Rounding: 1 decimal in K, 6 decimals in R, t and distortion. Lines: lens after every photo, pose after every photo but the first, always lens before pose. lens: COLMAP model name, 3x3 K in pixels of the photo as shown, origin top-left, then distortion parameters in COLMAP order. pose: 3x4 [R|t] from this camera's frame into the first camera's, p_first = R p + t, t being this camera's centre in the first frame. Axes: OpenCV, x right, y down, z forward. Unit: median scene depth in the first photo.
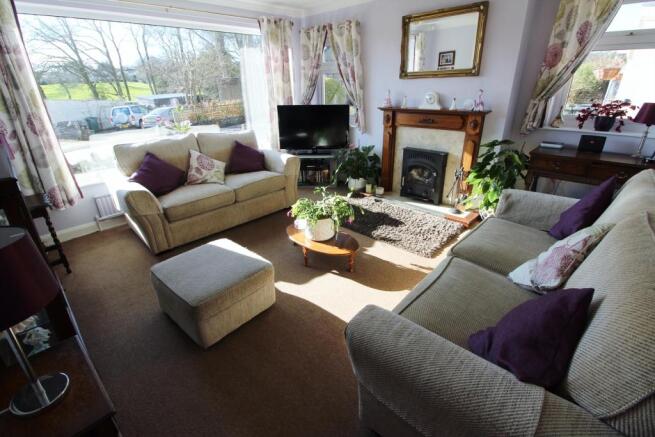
lens RADIAL K [[327.8, 0, 327.5], [0, 327.8, 218.5], [0, 0, 1]] dist [0.003110, 0.000344]
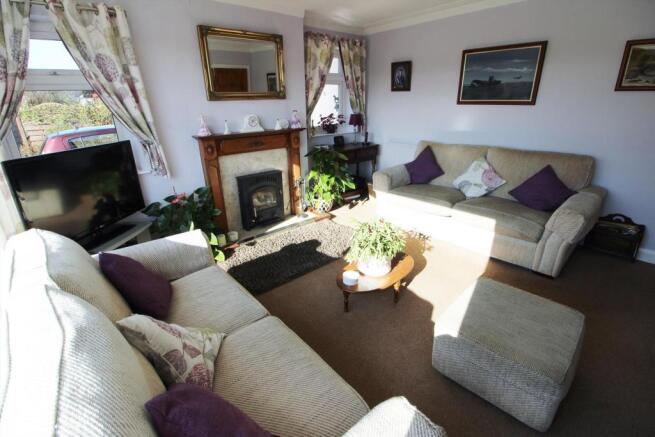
lens RADIAL K [[310.2, 0, 327.5], [0, 310.2, 218.5], [0, 0, 1]] dist [-0.004409, -0.000883]
pose [[0.050910, -0.330605, 0.942395, -0.602413], [0.407132, 0.868520, 0.282694, -0.275996], [-0.911949, 0.369288, 0.178817, 0.719090]]
